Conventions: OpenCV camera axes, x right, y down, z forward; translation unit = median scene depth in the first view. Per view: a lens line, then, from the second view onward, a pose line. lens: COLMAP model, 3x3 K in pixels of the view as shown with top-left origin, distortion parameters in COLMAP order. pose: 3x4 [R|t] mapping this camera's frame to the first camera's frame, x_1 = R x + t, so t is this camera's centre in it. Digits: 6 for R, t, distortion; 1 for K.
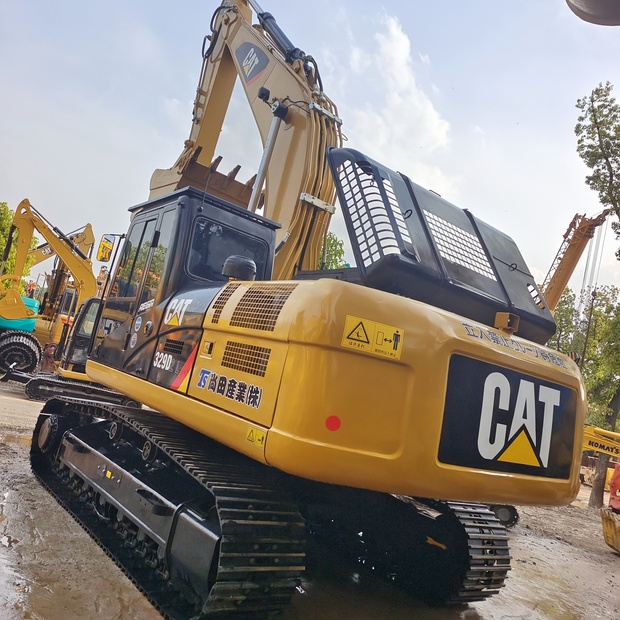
lens RADIAL K [[552.3, 0, 310.0], [0, 552.3, 310.0], [0, 0, 1]] dist [0.020100, -0.014007]
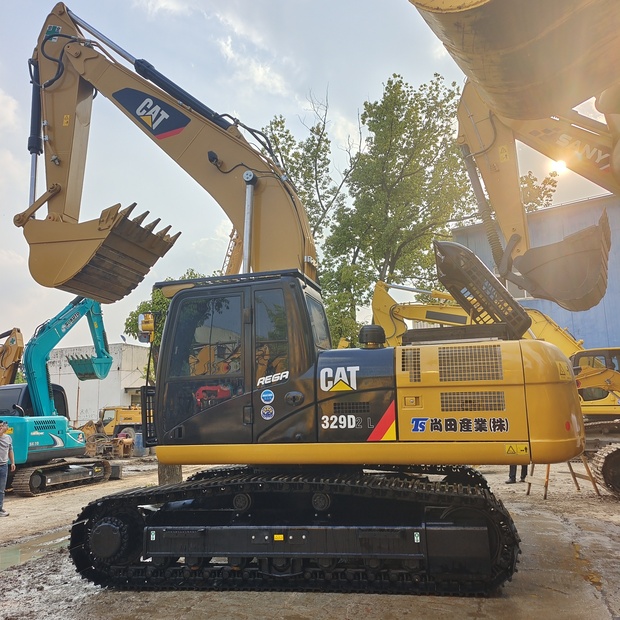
lens RADIAL K [[552.3, 0, 310.0], [0, 552.3, 310.0], [0, 0, 1]] dist [0.020100, -0.014007]
pose [[0.757196, -0.135184, 0.639046, -1.253938], [0.120429, 0.990470, 0.066831, -0.280962], [-0.641990, 0.026355, 0.766260, 0.146949]]
